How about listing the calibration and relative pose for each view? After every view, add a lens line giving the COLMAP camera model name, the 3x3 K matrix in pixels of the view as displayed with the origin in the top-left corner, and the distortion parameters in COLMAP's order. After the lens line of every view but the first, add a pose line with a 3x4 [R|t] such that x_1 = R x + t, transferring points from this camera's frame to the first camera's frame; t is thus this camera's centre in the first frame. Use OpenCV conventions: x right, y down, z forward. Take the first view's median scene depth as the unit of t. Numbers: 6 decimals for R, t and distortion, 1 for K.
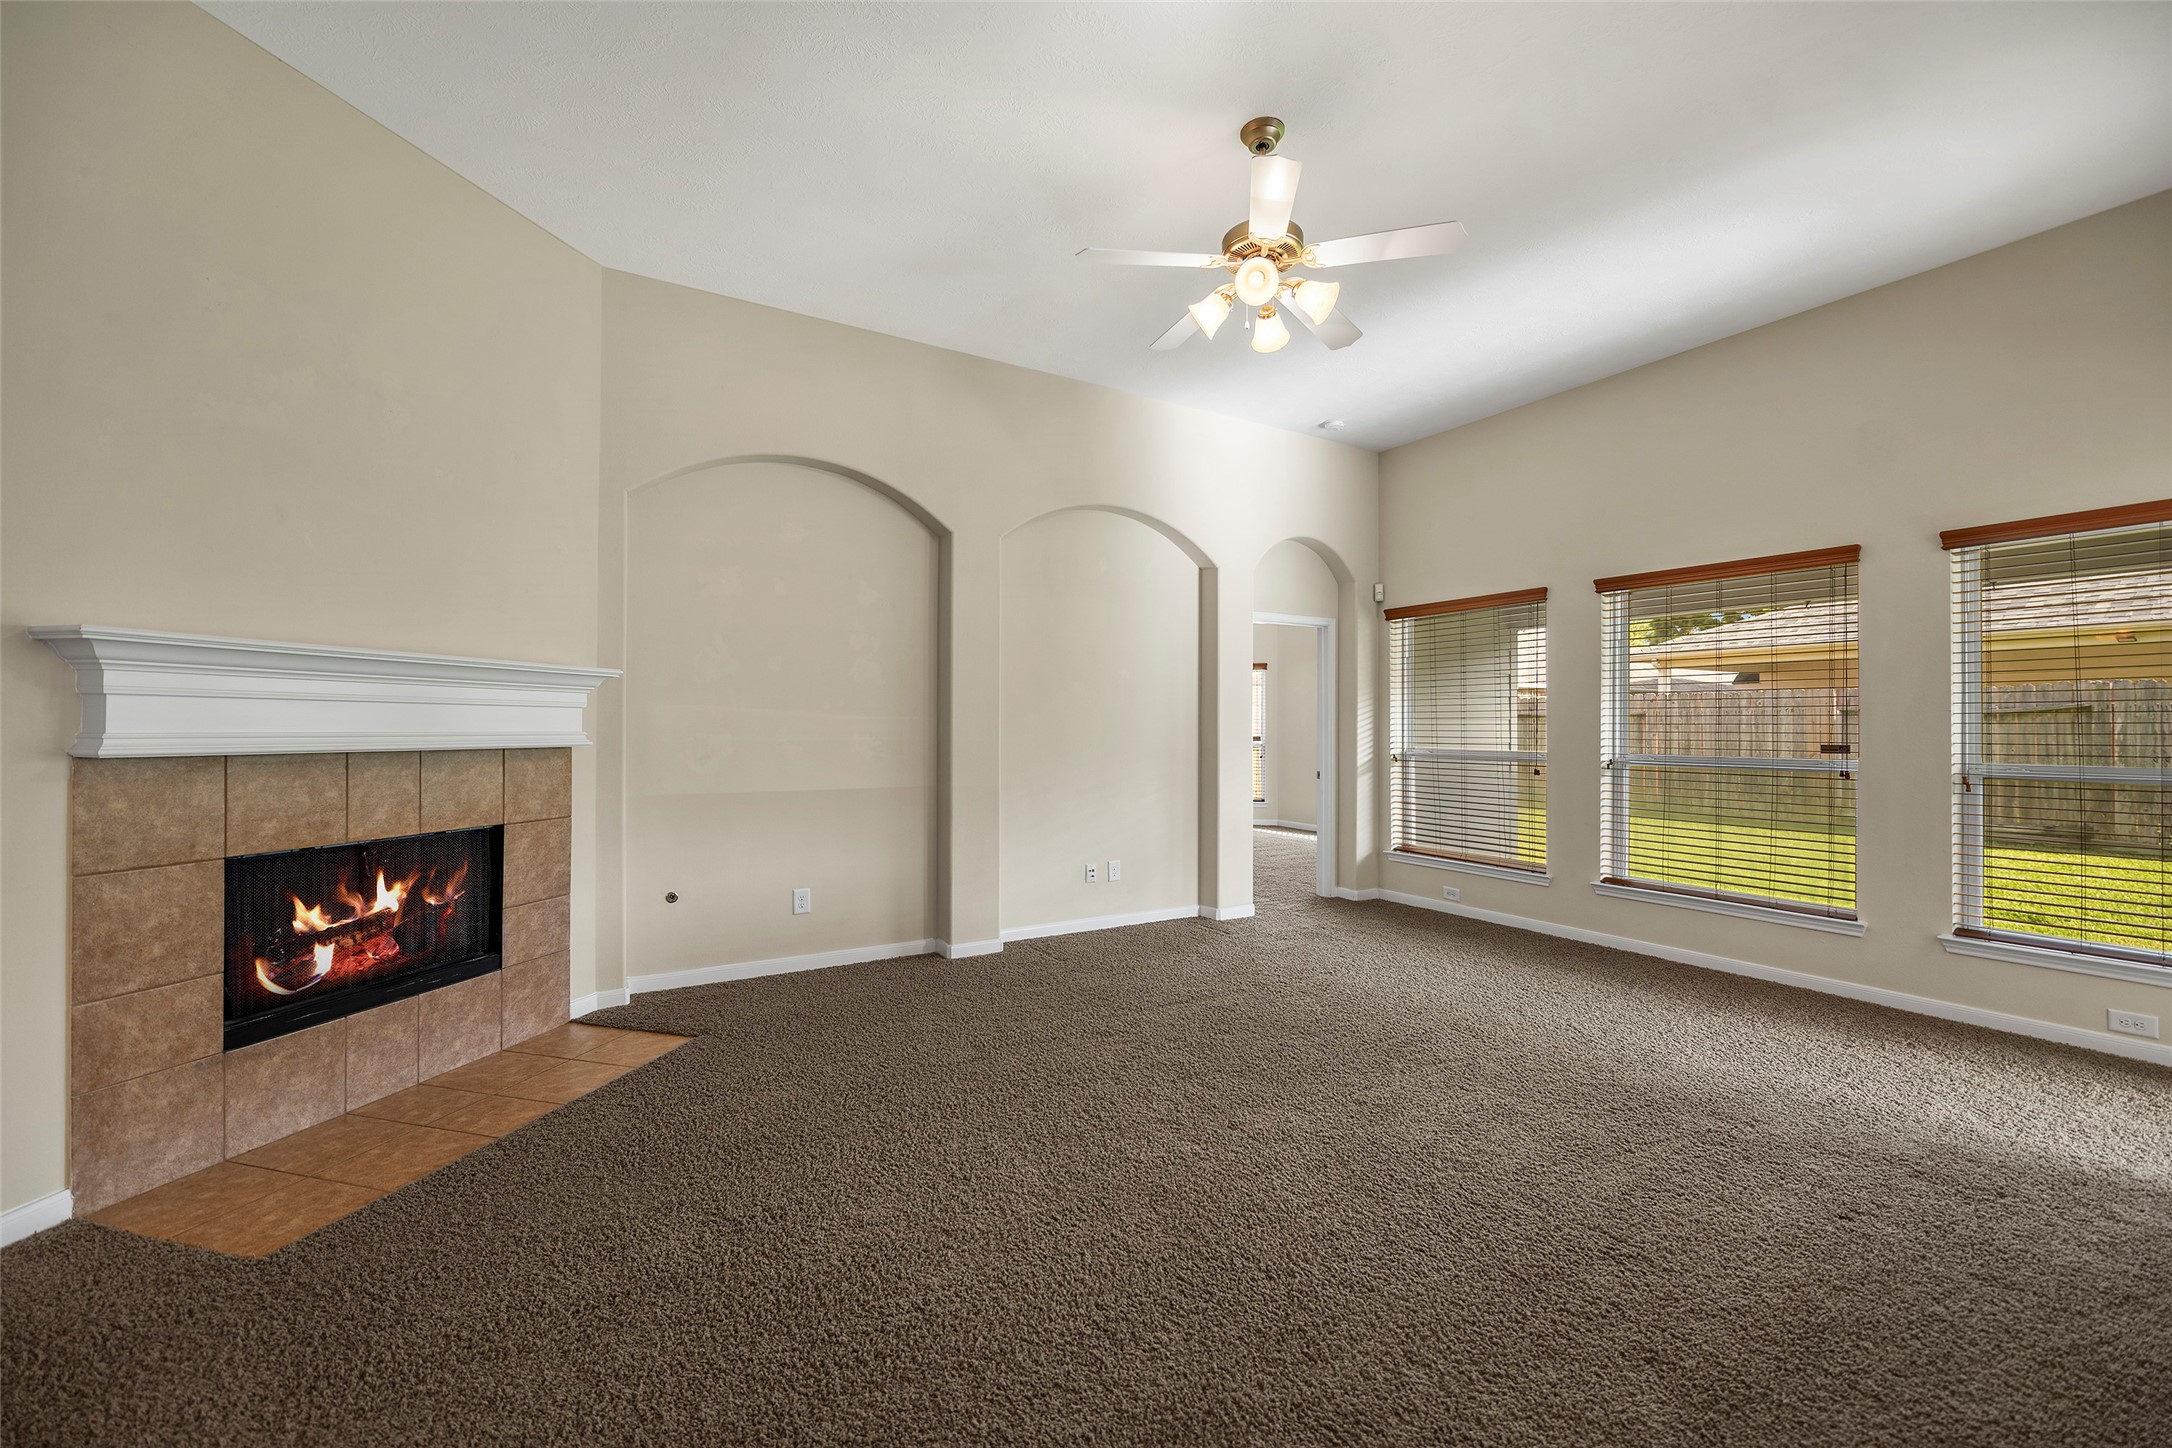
lens RADIAL K [[866.7, 0, 1086.8], [0, 866.7, 721.6], [0, 0, 1]] dist [-0.001087, -0.000198]
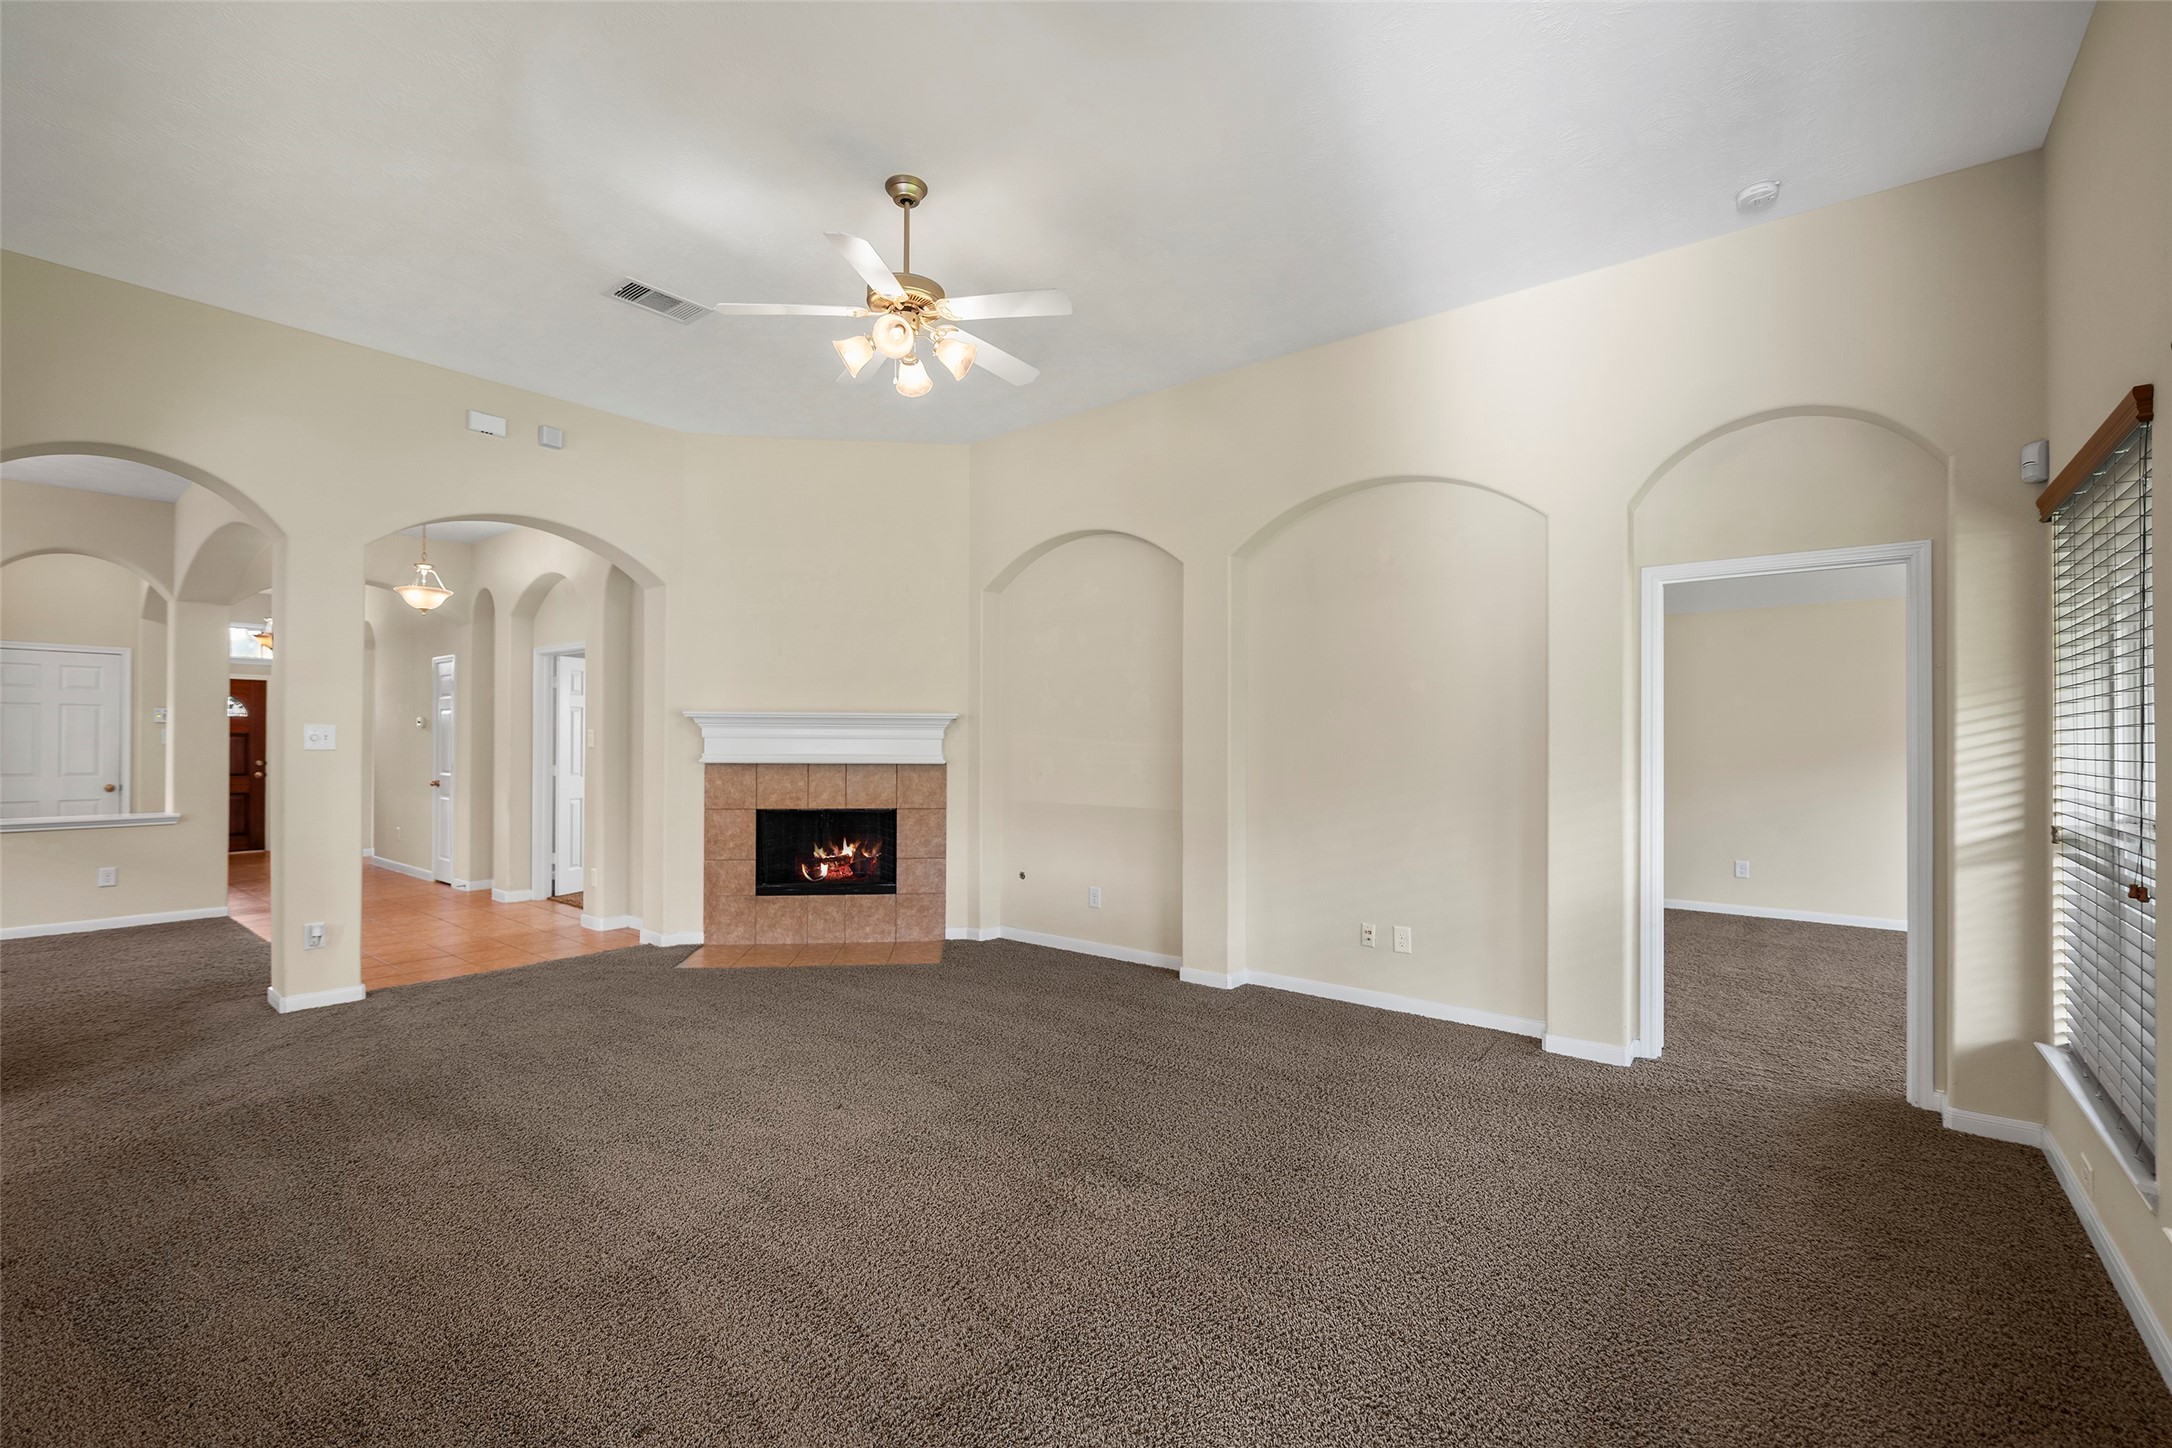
lens RADIAL K [[921.7, 0, 1080.9], [0, 921.7, 733.9], [0, 0, 1]] dist [-0.000351, 0.000011]
pose [[0.355093, -0.008352, -0.934794, 1.161095], [0.001708, 0.999964, -0.008285, -0.012288], [0.934829, 0.001346, 0.355095, 0.710567]]
